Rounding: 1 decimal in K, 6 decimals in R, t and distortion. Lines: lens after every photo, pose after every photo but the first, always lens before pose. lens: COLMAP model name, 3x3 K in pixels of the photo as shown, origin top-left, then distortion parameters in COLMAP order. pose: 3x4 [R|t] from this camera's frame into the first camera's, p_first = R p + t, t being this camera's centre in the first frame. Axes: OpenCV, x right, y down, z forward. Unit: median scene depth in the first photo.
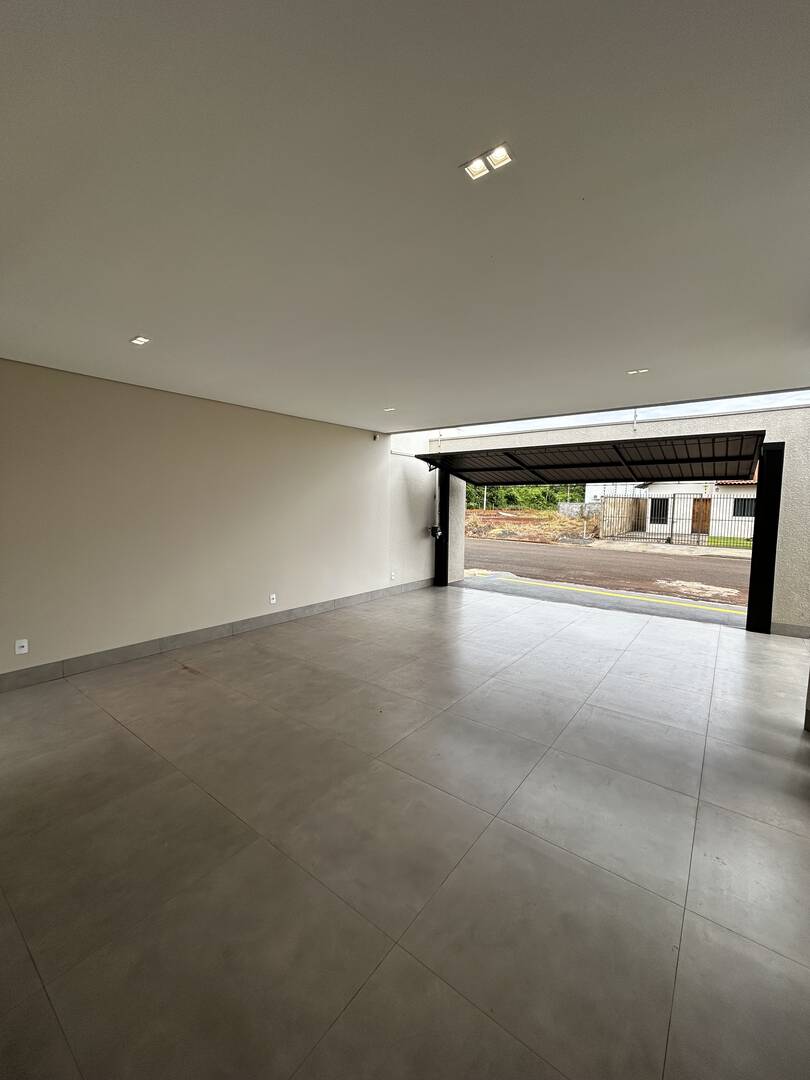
lens RADIAL K [[433.6, 0, 401.4], [0, 433.6, 532.1], [0, 0, 1]] dist [0.001948, -0.000374]
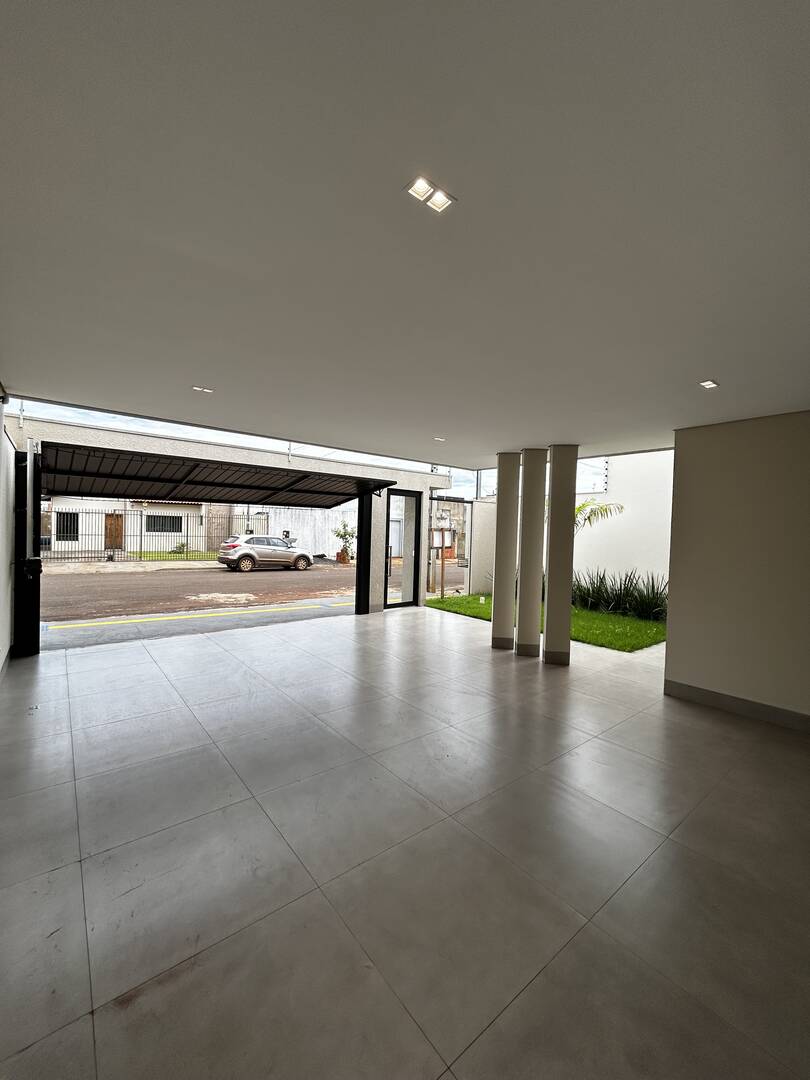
lens RADIAL K [[433.6, 0, 407.6], [0, 433.6, 544.8], [0, 0, 1]] dist [0.001948, -0.000374]
pose [[0.227016, -0.039437, 0.973092, -0.282349], [0.041067, 0.998679, 0.030893, -0.021917], [-0.973025, 0.032948, 0.228336, 0.248745]]
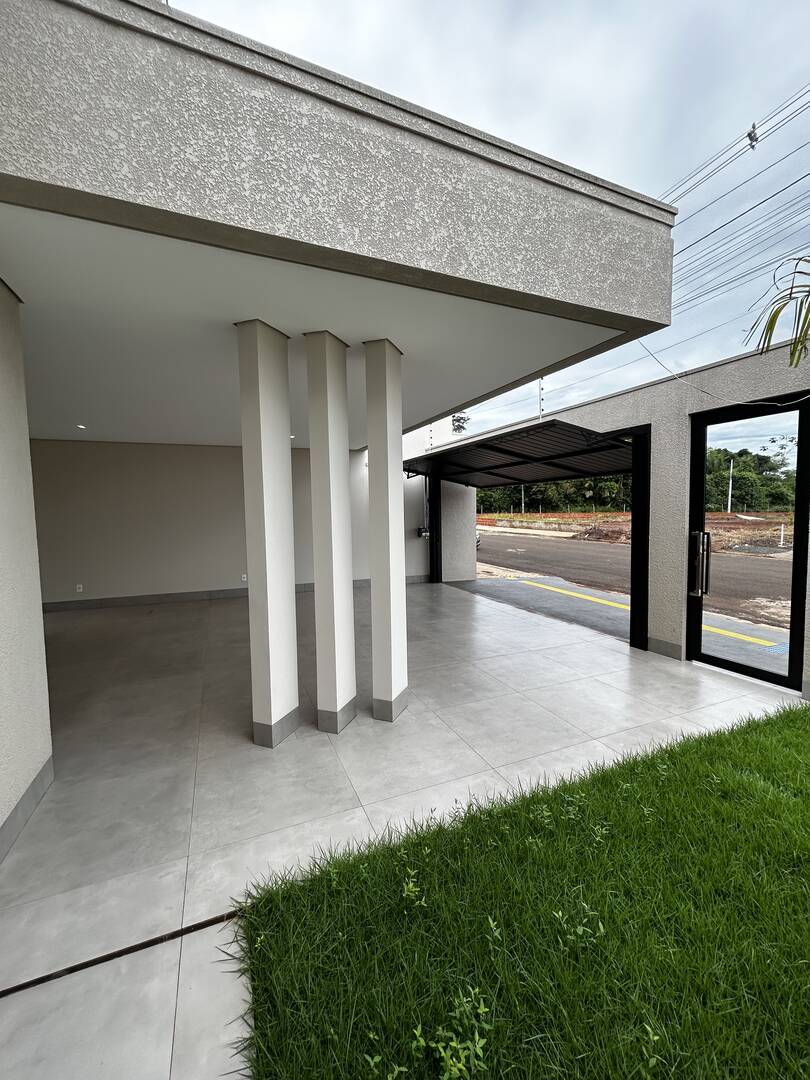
lens RADIAL K [[433.6, 0, 401.9], [0, 433.6, 540.4], [0, 0, 1]] dist [0.001948, -0.000374]
pose [[0.868590, 0.011148, -0.495405, 0.411284], [-0.009411, 0.999938, 0.006001, 0.008767], [0.495441, -0.000550, 0.868641, 0.011488]]
